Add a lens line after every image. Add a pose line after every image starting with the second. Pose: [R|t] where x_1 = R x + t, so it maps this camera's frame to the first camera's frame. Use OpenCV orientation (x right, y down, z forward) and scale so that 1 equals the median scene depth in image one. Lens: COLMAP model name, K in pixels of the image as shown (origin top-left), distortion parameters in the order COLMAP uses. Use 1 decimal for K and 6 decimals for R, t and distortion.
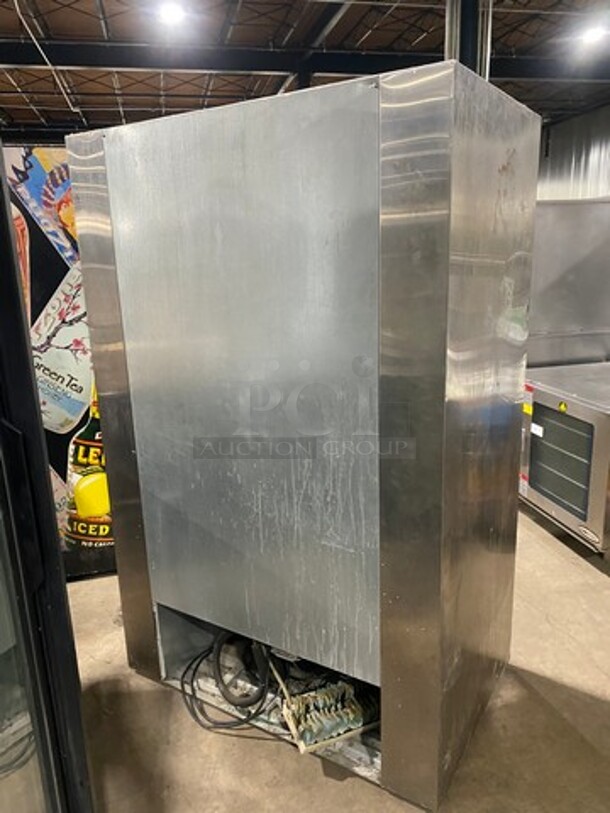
lens RADIAL K [[605.3, 0, 305.0], [0, 605.3, 406.5], [0, 0, 1]] dist [-0.007572, -0.003723]
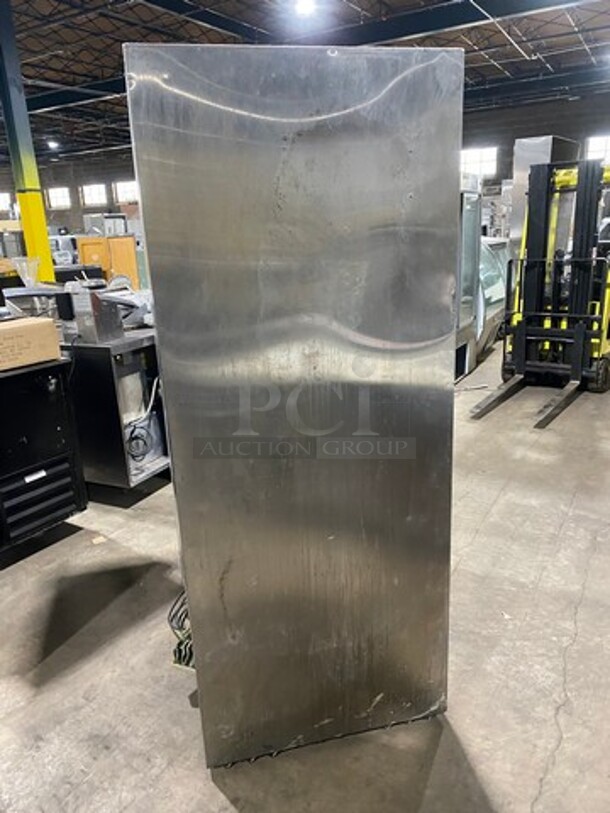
lens RADIAL K [[635.8, 0, 307.8], [0, 635.8, 395.9], [0, 0, 1]] dist [0.038449, -0.004797]
pose [[0.733491, 0.173152, -0.657274, 0.150907], [-0.149395, 0.984430, 0.092619, -0.016282], [0.663078, 0.030258, 0.747939, 0.037584]]
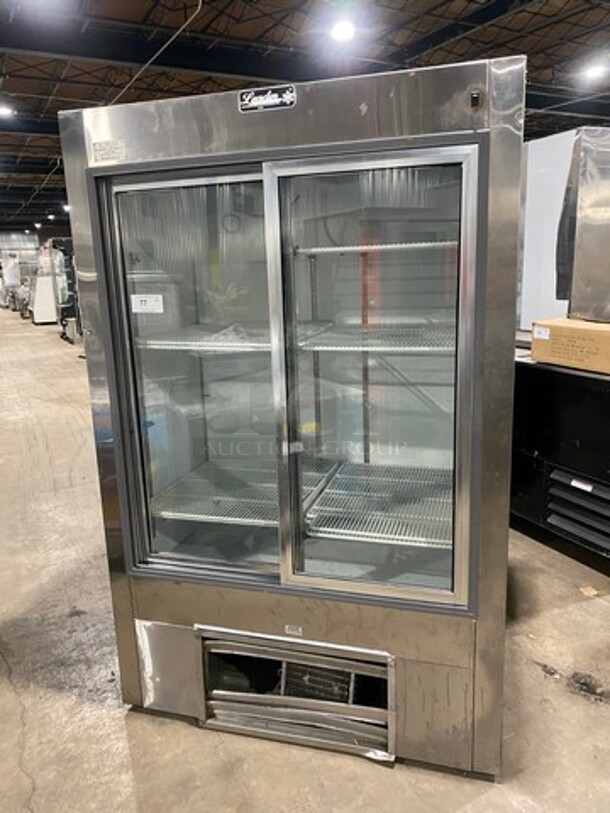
lens RADIAL K [[635.8, 0, 307.8], [0, 635.8, 395.9], [0, 0, 1]] dist [0.038449, -0.004797]
pose [[-0.965218, 0.117605, -0.233504, 0.050455], [-0.002313, 0.889242, 0.457431, -0.095491], [0.261437, 0.442061, -0.858040, 0.362333]]
